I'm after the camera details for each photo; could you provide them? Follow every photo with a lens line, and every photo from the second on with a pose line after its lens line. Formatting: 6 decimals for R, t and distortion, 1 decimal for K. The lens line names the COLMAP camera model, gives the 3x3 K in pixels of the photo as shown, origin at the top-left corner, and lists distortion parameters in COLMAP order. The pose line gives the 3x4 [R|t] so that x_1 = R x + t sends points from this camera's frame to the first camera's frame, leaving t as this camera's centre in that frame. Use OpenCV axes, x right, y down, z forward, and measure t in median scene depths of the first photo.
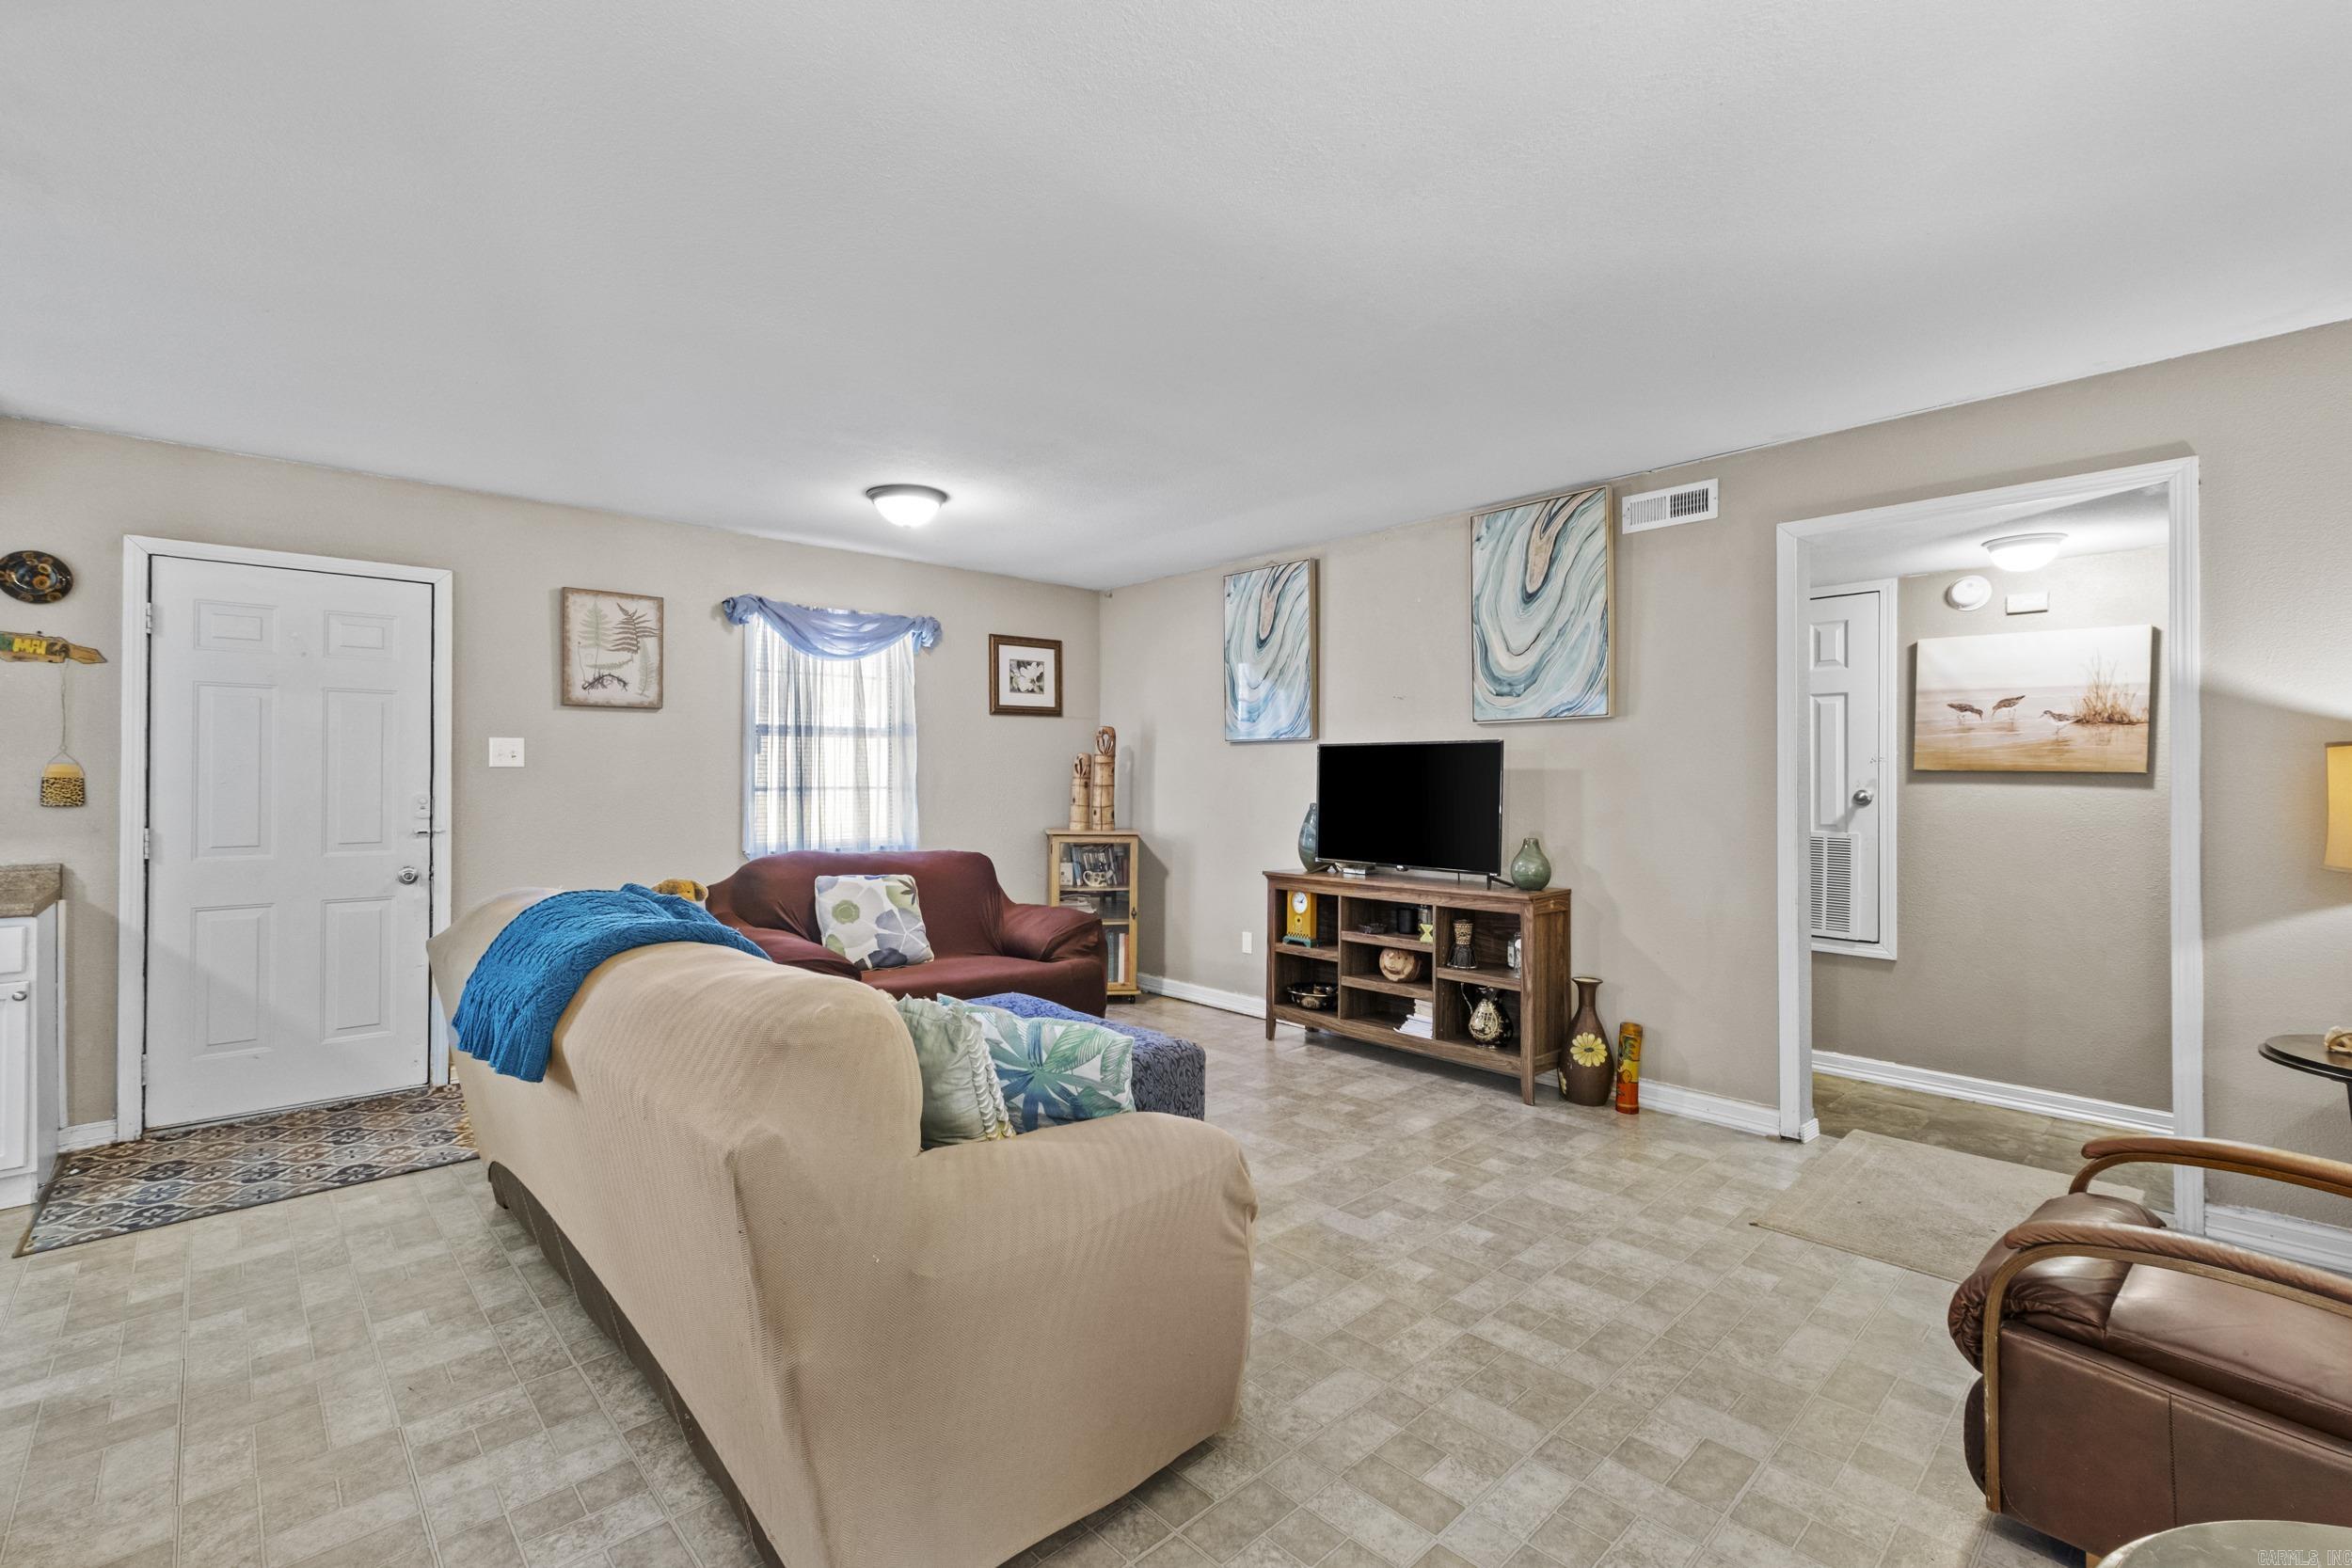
lens RADIAL K [[1019.8, 0, 1172.5], [0, 1019.8, 769.1], [0, 0, 1]] dist [0.006346, -0.000106]
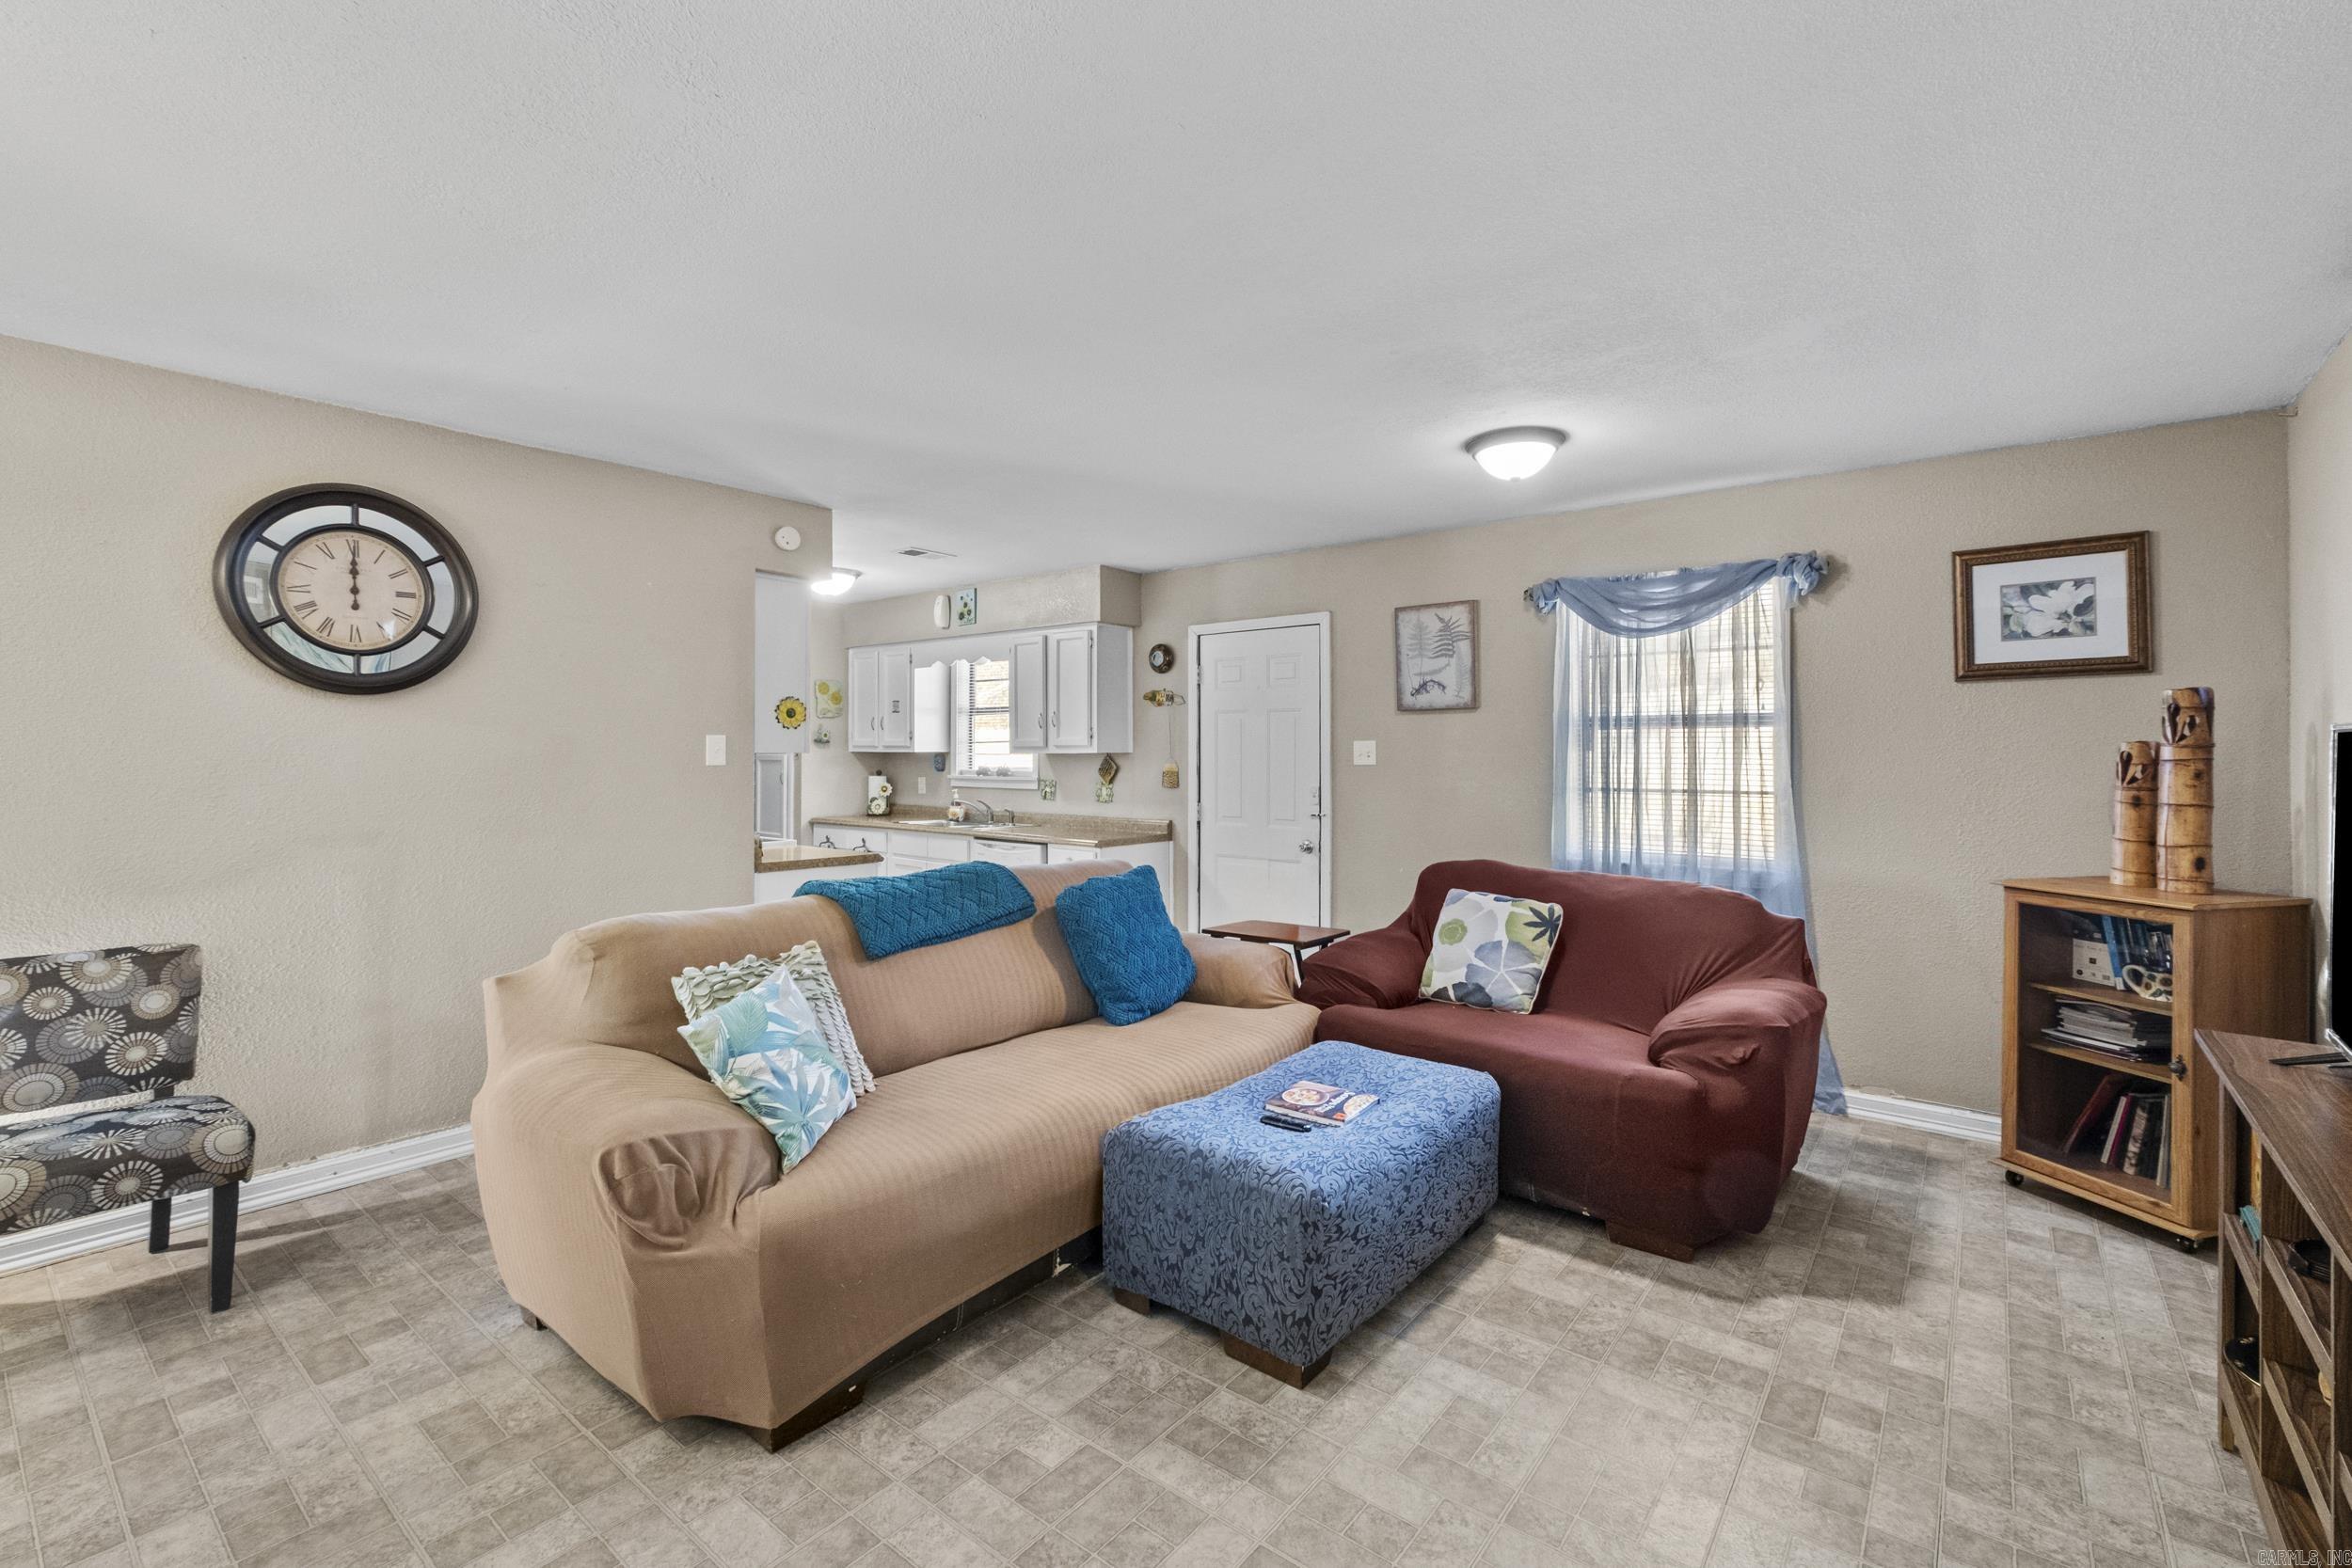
lens RADIAL K [[1019.8, 0, 1163.1], [0, 1019.8, 753.0], [0, 0, 1]] dist [0.006346, -0.000106]
pose [[0.140394, 0.000014, -0.990096, 0.467681], [0.008061, 0.999967, 0.001158, -0.018078], [0.990063, -0.008143, 0.140389, 0.546134]]
